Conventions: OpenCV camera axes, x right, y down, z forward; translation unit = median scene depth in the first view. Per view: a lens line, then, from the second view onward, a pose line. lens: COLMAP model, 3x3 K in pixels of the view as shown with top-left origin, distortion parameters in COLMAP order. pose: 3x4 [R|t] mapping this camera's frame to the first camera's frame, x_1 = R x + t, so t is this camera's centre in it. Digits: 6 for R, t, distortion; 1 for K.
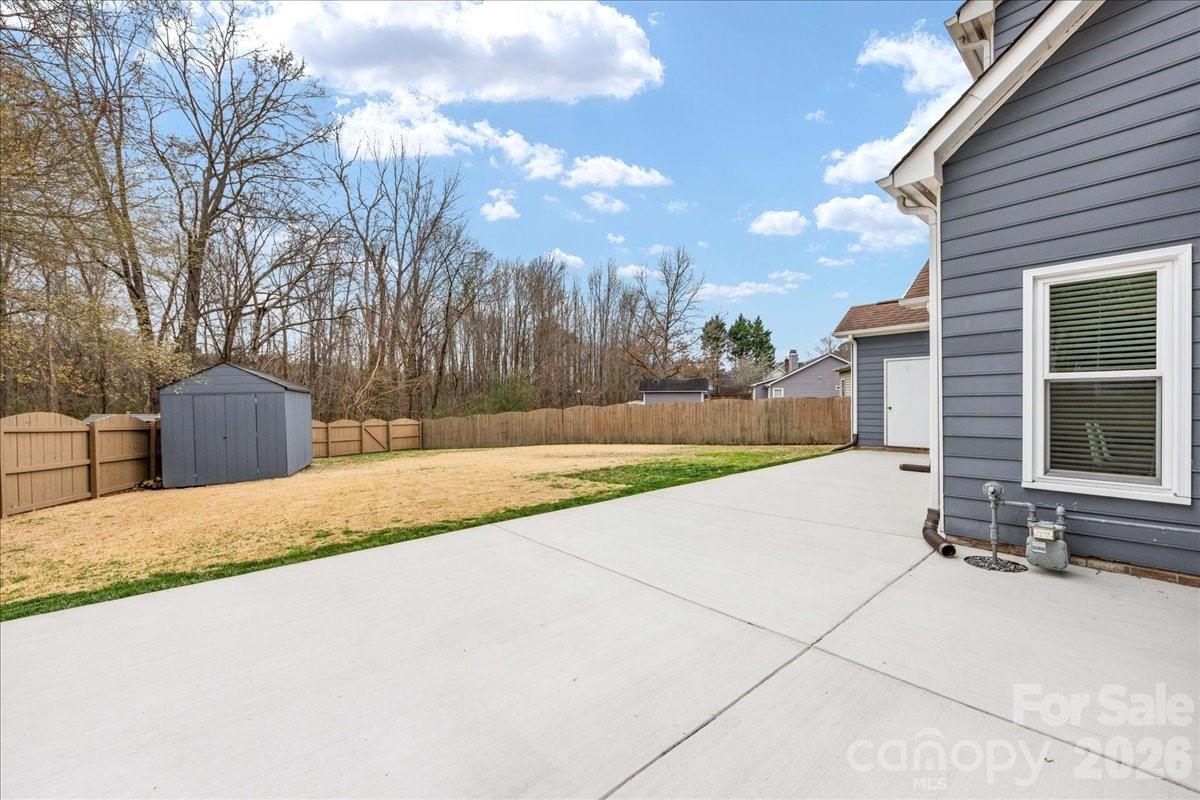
lens RADIAL K [[469.6, 0, 600.7], [0, 469.6, 402.4], [0, 0, 1]] dist [-0.004984, 0.000278]
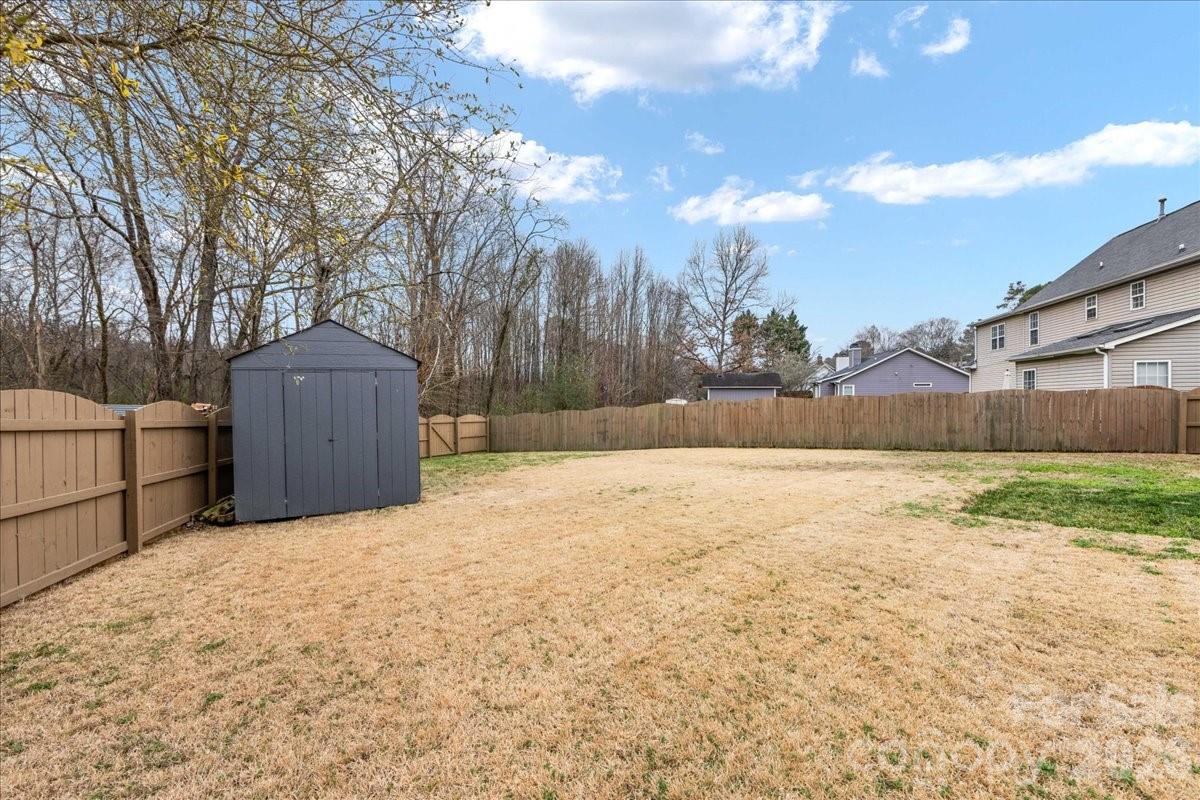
lens RADIAL K [[469.6, 0, 600.4], [0, 469.6, 405.4], [0, 0, 1]] dist [-0.004984, 0.000278]
pose [[0.999891, 0.006934, 0.013005, -0.275642], [-0.007039, 0.999943, 0.007988, 0.013010], [-0.012949, -0.008079, 0.999884, 0.225690]]
